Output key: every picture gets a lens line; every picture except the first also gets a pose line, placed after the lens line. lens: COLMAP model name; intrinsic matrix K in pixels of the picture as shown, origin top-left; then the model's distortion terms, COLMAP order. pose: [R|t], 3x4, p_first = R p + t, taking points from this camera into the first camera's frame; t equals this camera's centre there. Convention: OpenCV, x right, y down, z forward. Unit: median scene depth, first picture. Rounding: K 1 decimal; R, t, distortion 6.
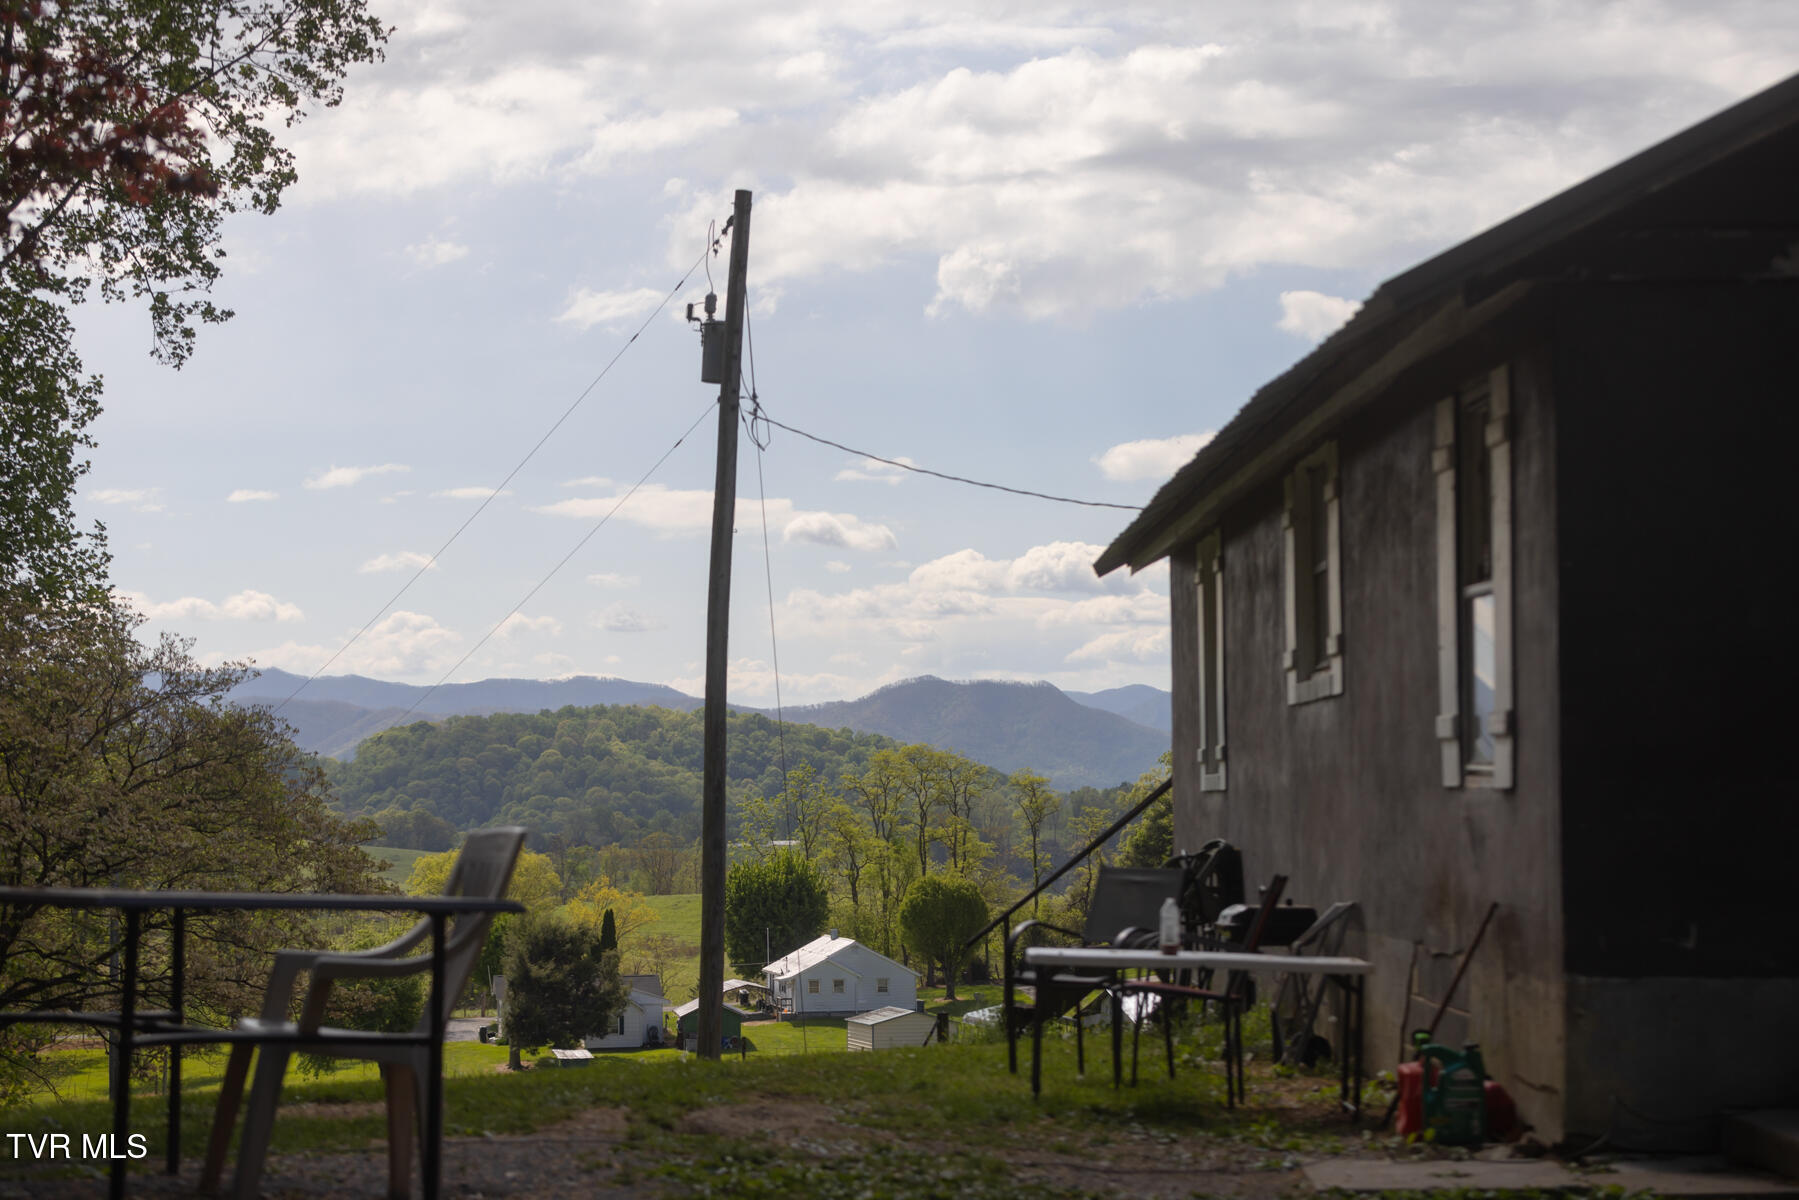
lens RADIAL K [[3820.1, 0, 921.9], [0, 3820.1, 516.4], [0, 0, 1]] dist [0.013152, 0.000000]
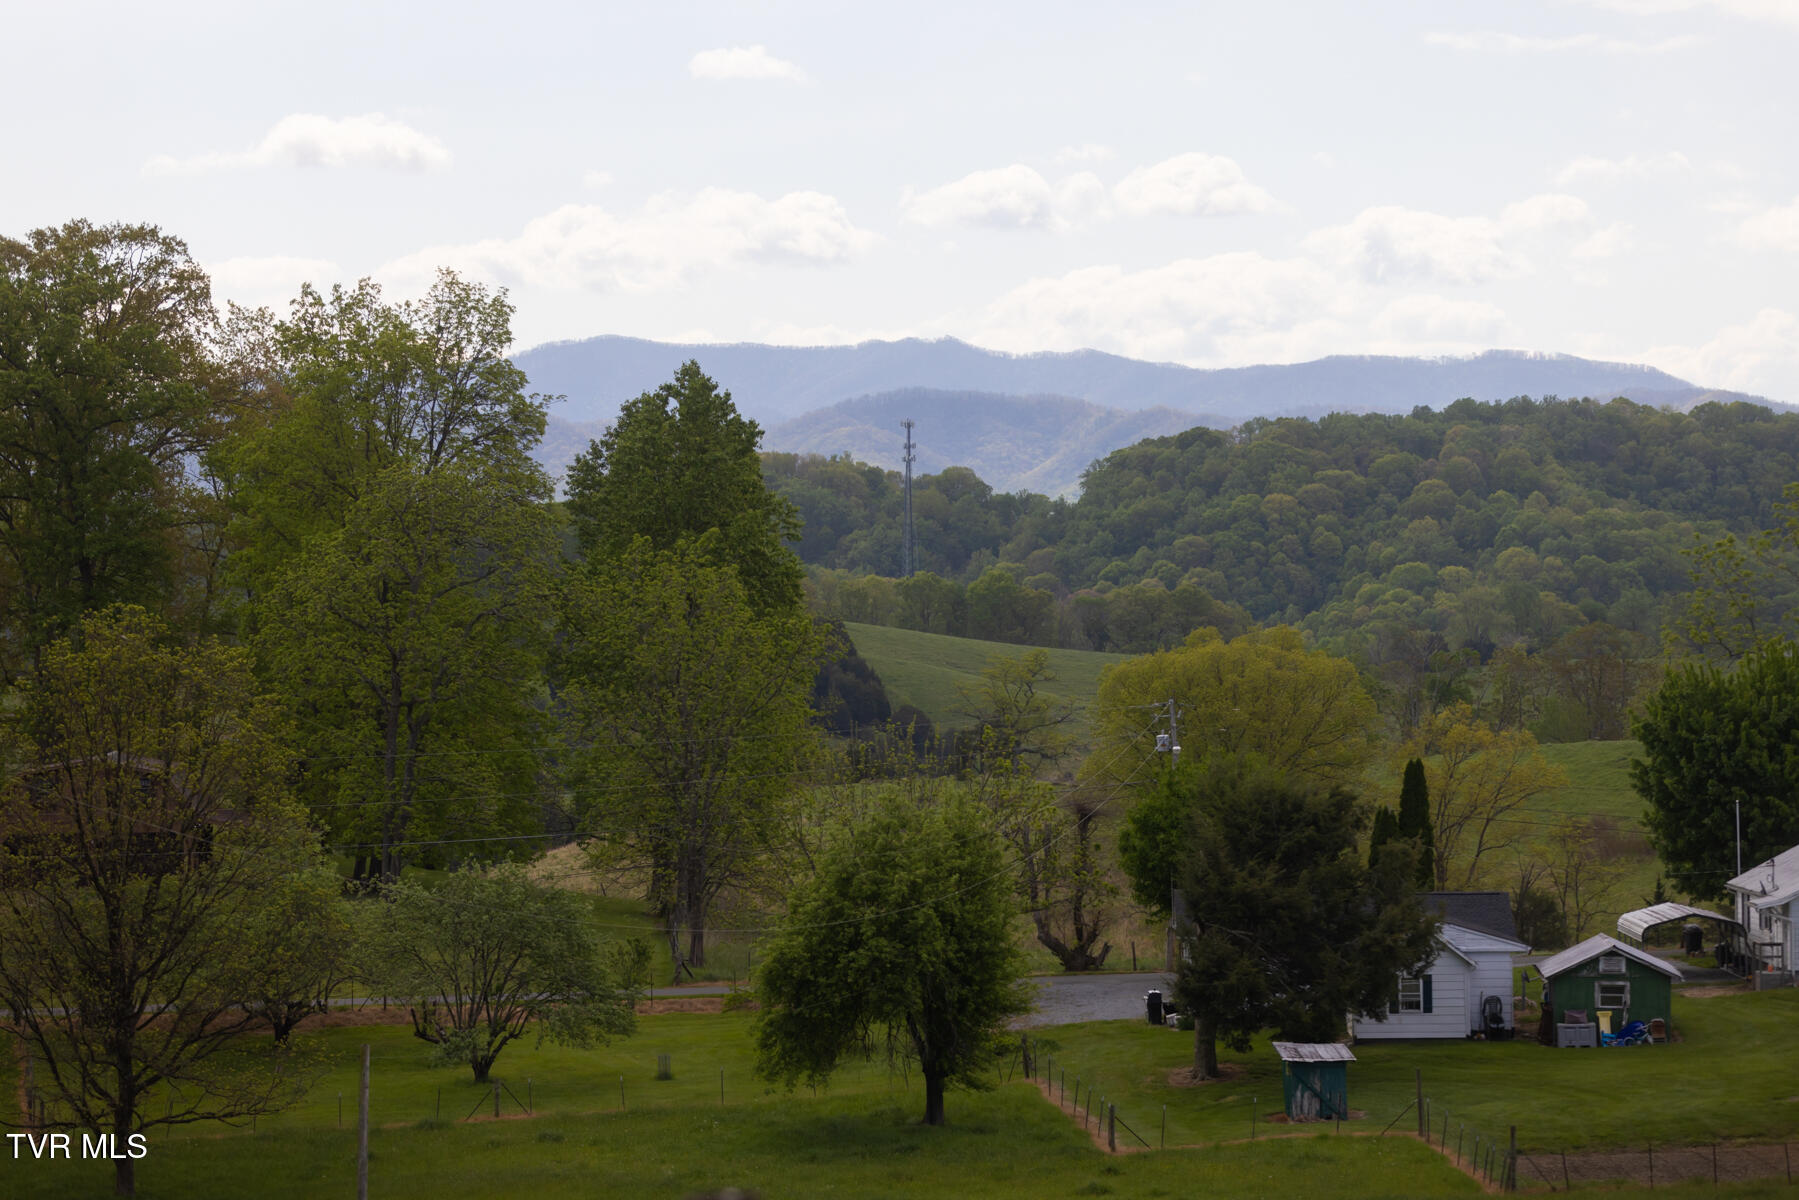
lens RADIAL K [[5964.5, 0, 889.5], [0, 5964.5, 603.2], [0, 0, 1]] dist [-0.024849, 0.000000]
pose [[0.976276, 0.001274, -0.216525, 0.019579], [0.014503, 0.997352, 0.071260, 0.025653], [0.216042, -0.072710, 0.973673, 0.226613]]
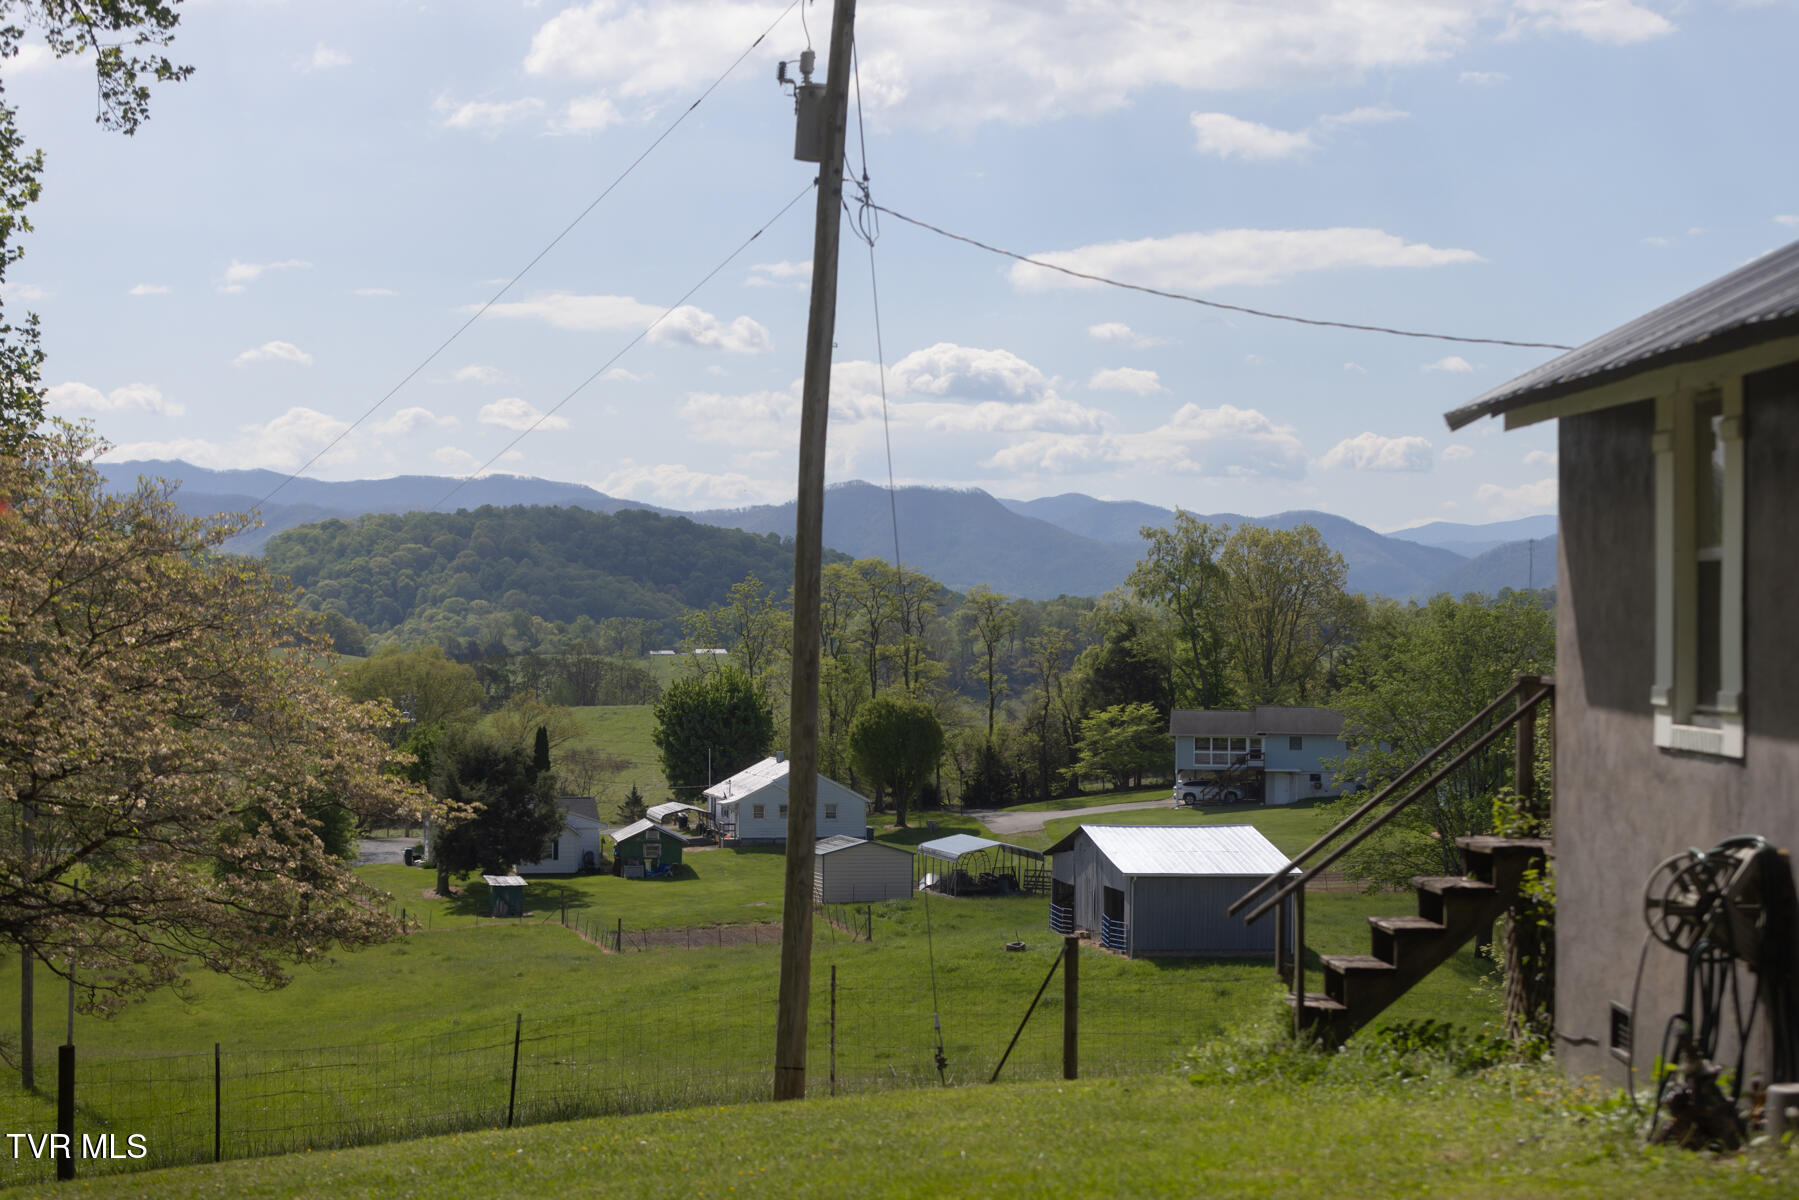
lens RADIAL K [[3820.1, 0, 866.6], [0, 3820.1, 511.2], [0, 0, 1]] dist [0.013152, 0.000000]
pose [[0.999749, 0.017403, 0.014135, -0.015858], [-0.018114, 0.998490, 0.051859, -0.000951], [-0.013212, -0.052102, 0.998554, 0.056736]]
